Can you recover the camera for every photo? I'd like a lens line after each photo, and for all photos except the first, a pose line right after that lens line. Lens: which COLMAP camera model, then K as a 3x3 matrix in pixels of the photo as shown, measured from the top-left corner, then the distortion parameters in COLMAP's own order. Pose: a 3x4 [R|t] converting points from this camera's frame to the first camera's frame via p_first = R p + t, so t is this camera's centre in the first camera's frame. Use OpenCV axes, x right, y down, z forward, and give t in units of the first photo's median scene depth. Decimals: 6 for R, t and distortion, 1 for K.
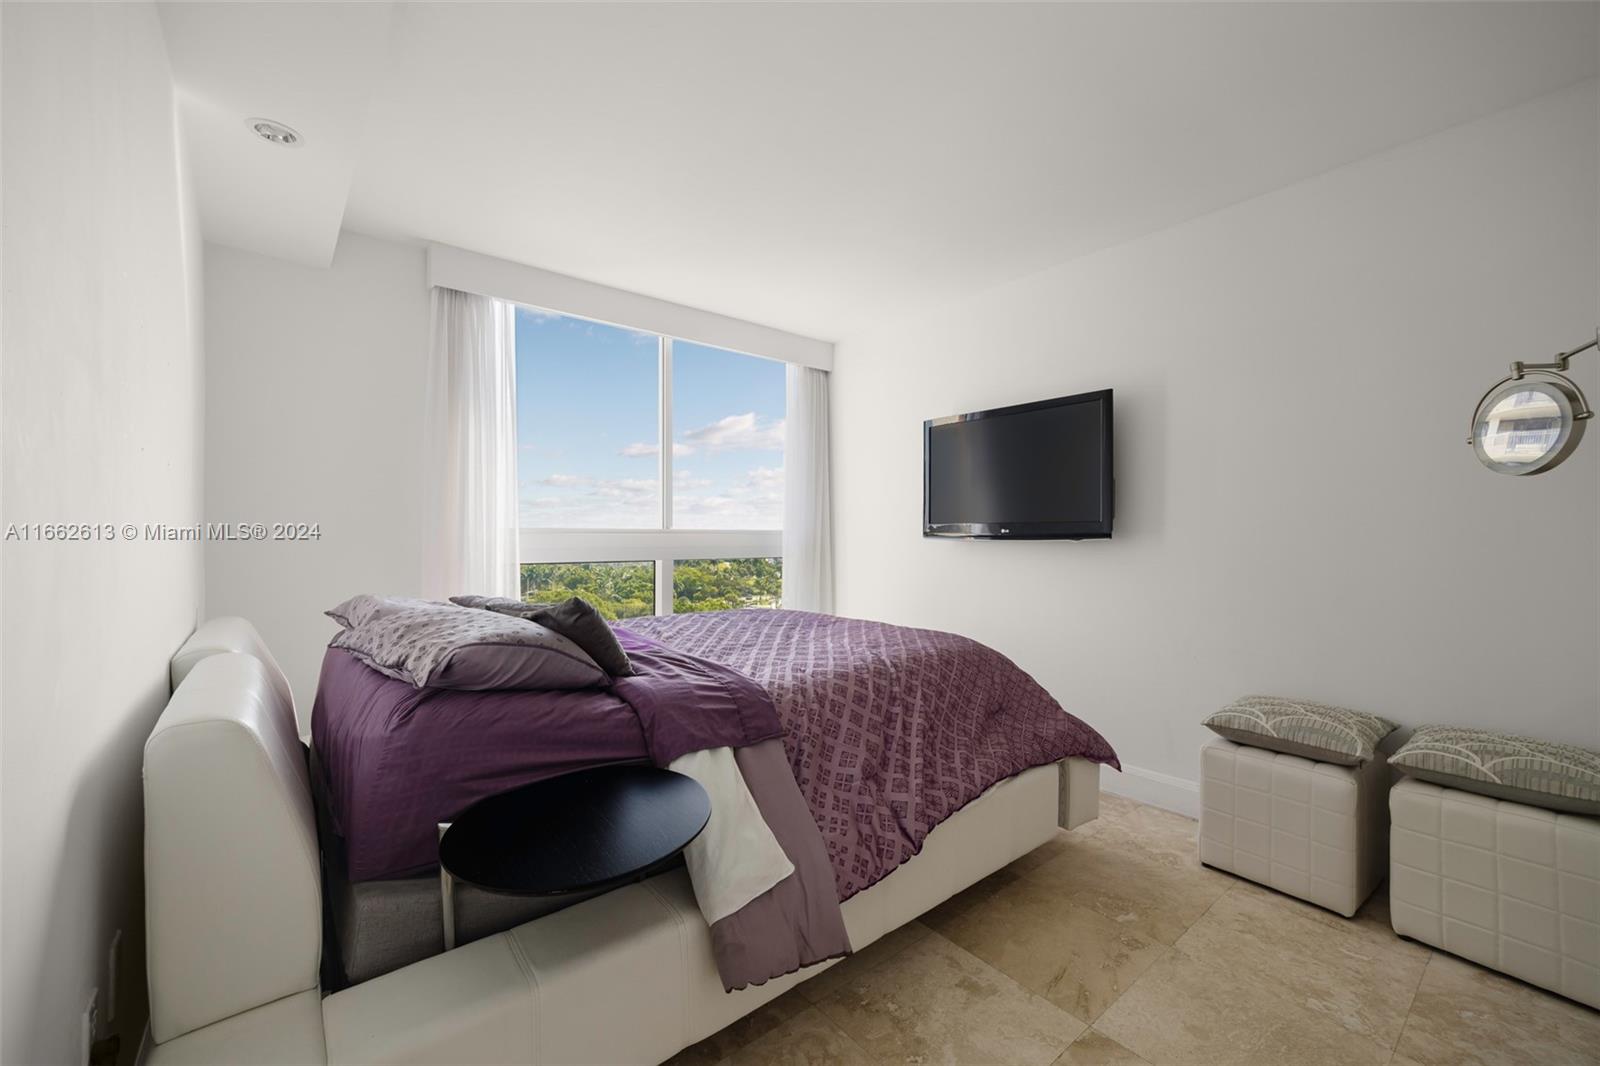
lens RADIAL K [[670.7, 0, 800.8], [0, 670.7, 542.4], [0, 0, 1]] dist [0.001930, 0.000740]
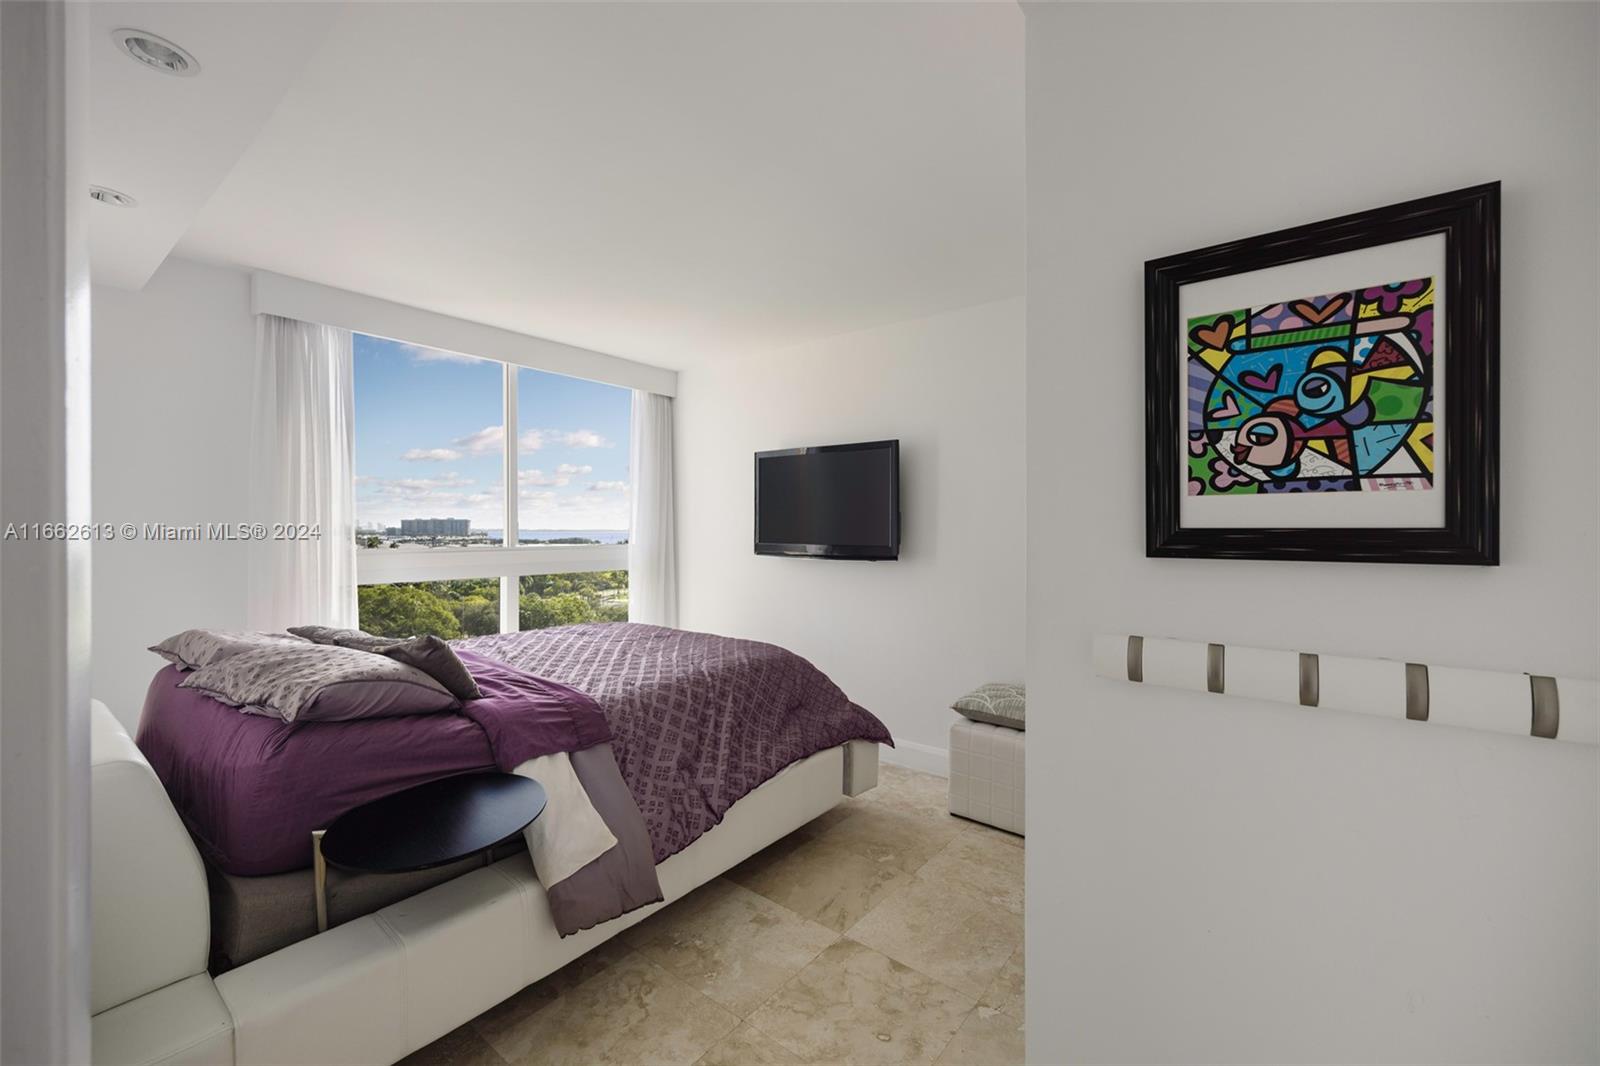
lens RADIAL K [[670.7, 0, 815.8], [0, 670.7, 538.8], [0, 0, 1]] dist [0.001930, 0.000740]
pose [[0.974443, -0.001503, 0.224628, 0.054687], [-0.000094, 0.999975, 0.007097, -0.080809], [-0.224633, -0.006937, 0.974419, -0.255744]]
